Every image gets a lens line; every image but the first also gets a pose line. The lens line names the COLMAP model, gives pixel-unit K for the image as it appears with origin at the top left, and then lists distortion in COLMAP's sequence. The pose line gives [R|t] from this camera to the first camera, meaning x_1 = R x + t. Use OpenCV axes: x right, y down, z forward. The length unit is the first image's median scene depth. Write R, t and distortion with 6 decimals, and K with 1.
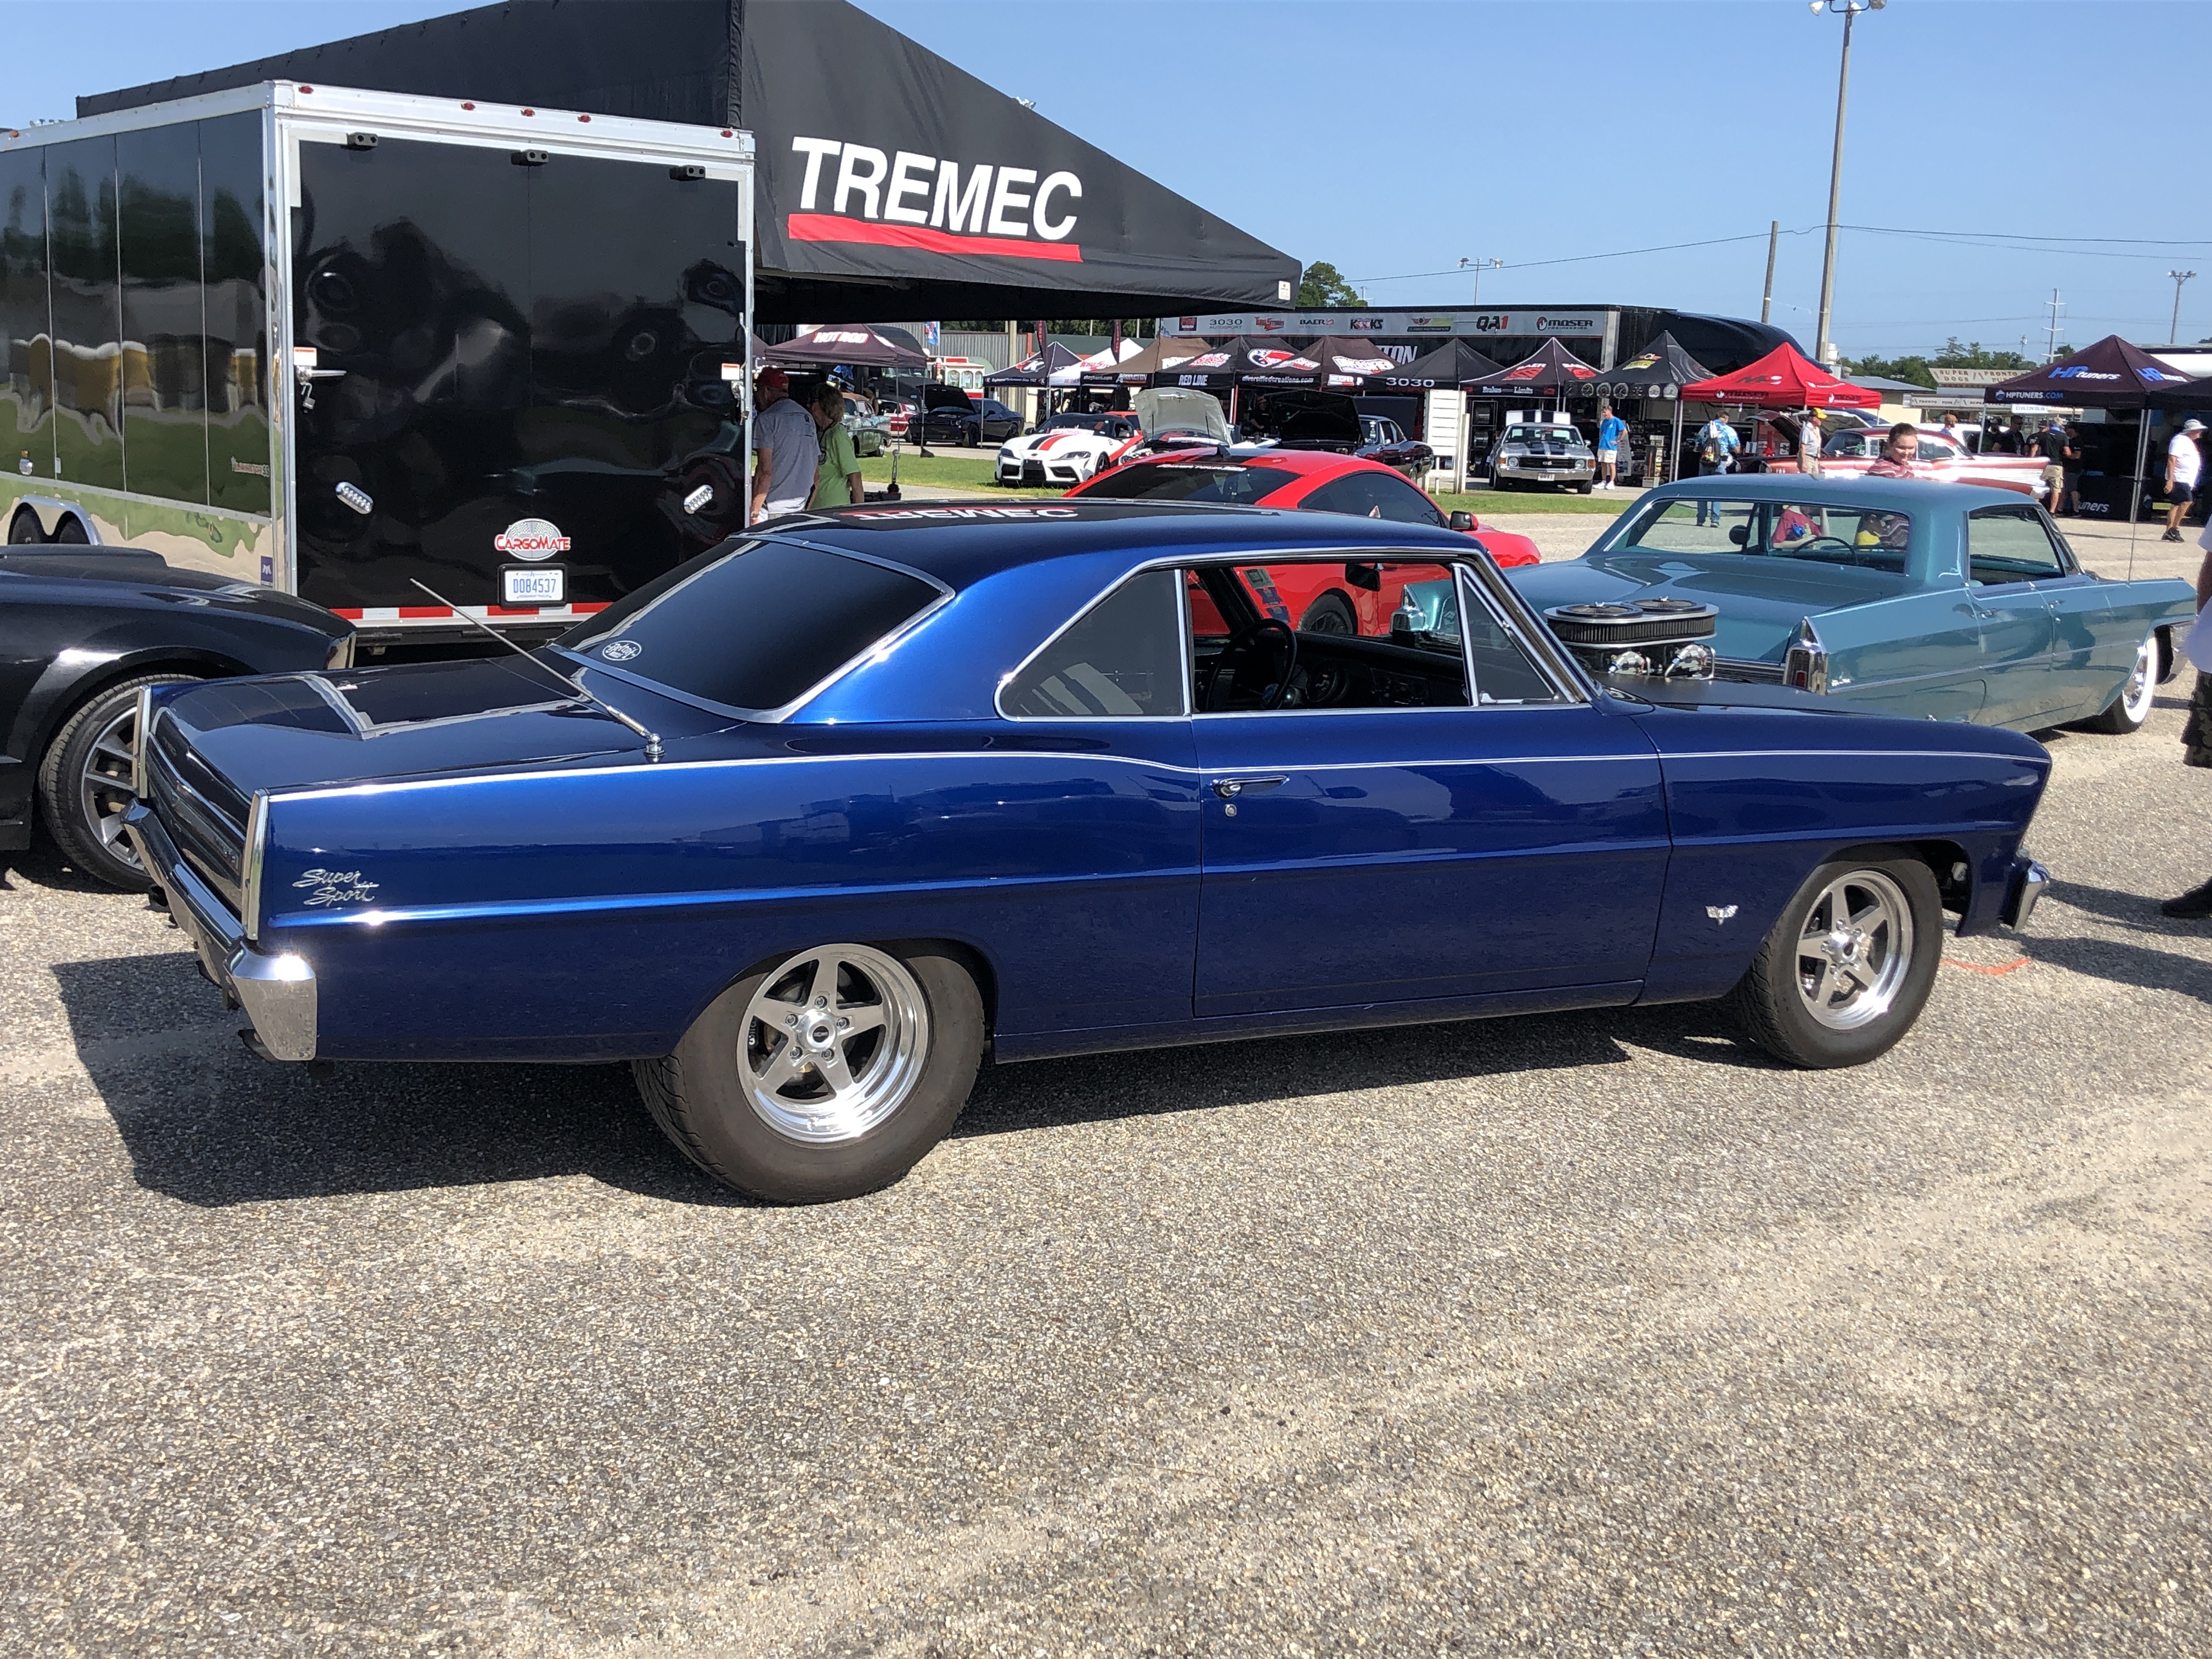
lens RADIAL K [[2359.8, 0, 1107.2], [0, 2359.8, 778.1], [0, 0, 1]] dist [0.192376, -0.730224]
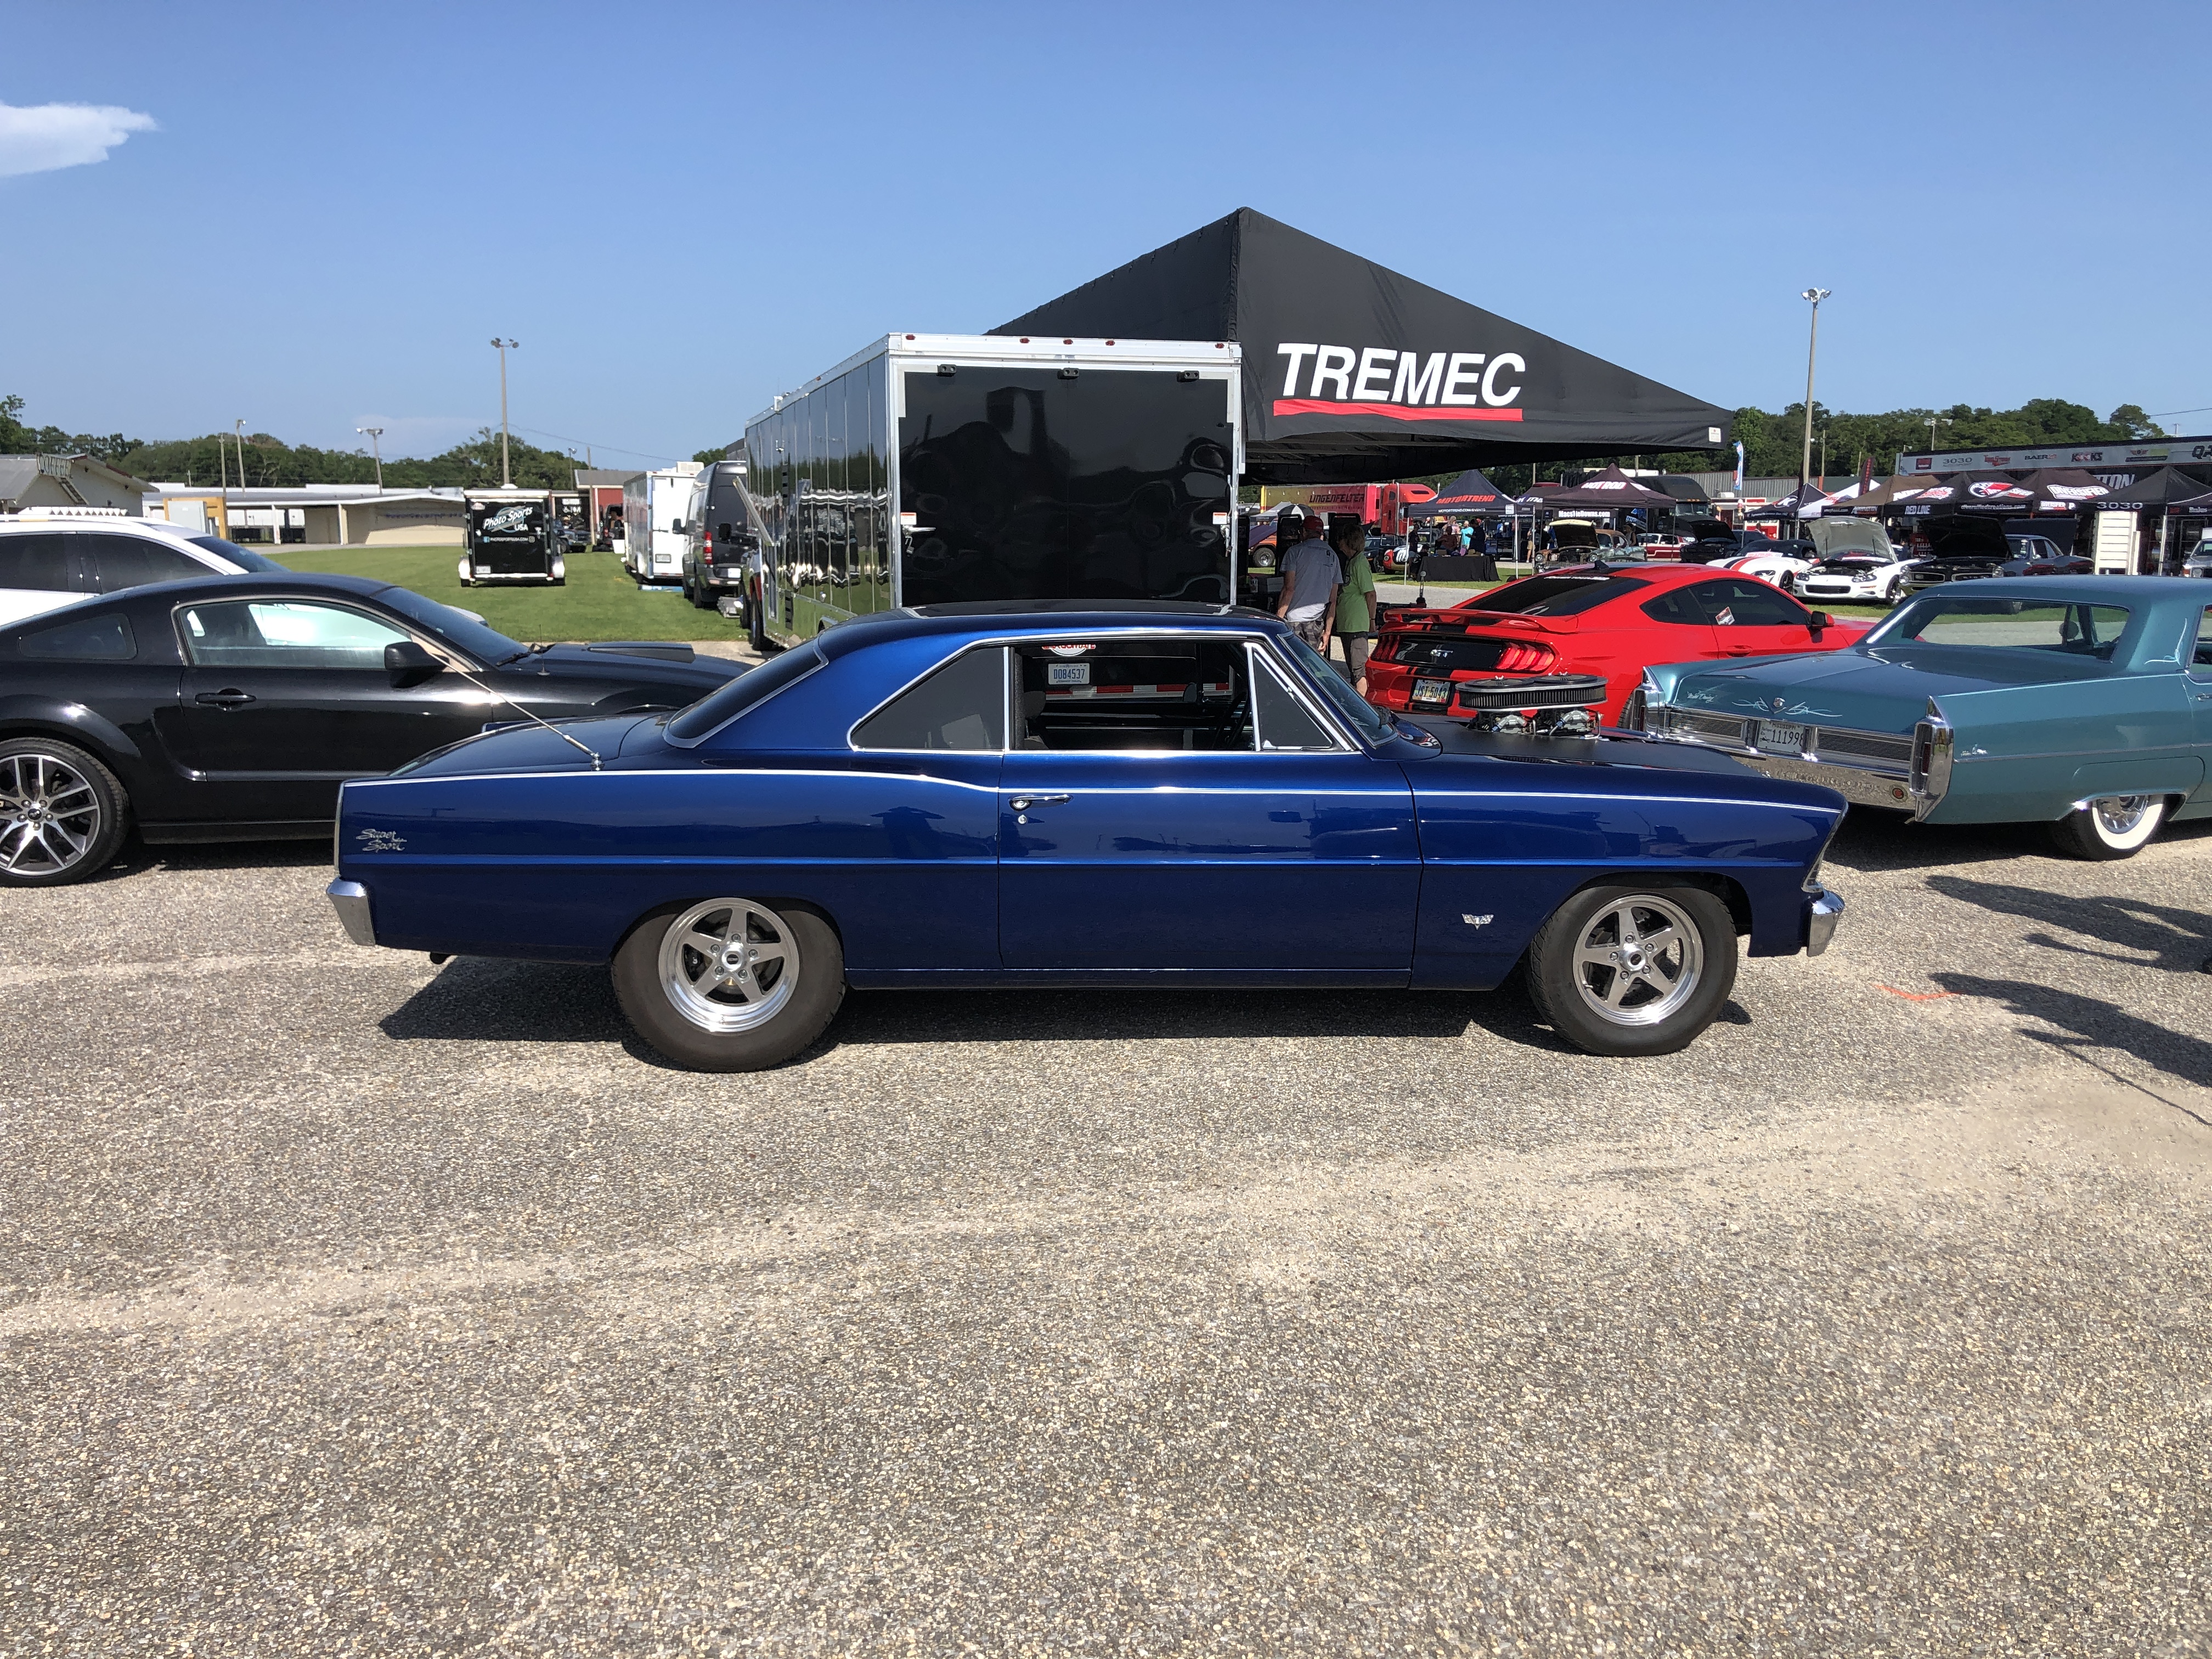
lens RADIAL K [[1810.9, 0, 1106.0], [0, 1810.9, 829.5], [0, 0, 1]] dist [0.007659, -0.012294]
pose [[0.913017, 0.034233, -0.406483, 0.204559], [-0.034644, 0.999380, 0.006350, 0.004152], [0.406449, 0.008285, 0.913636, 0.021122]]
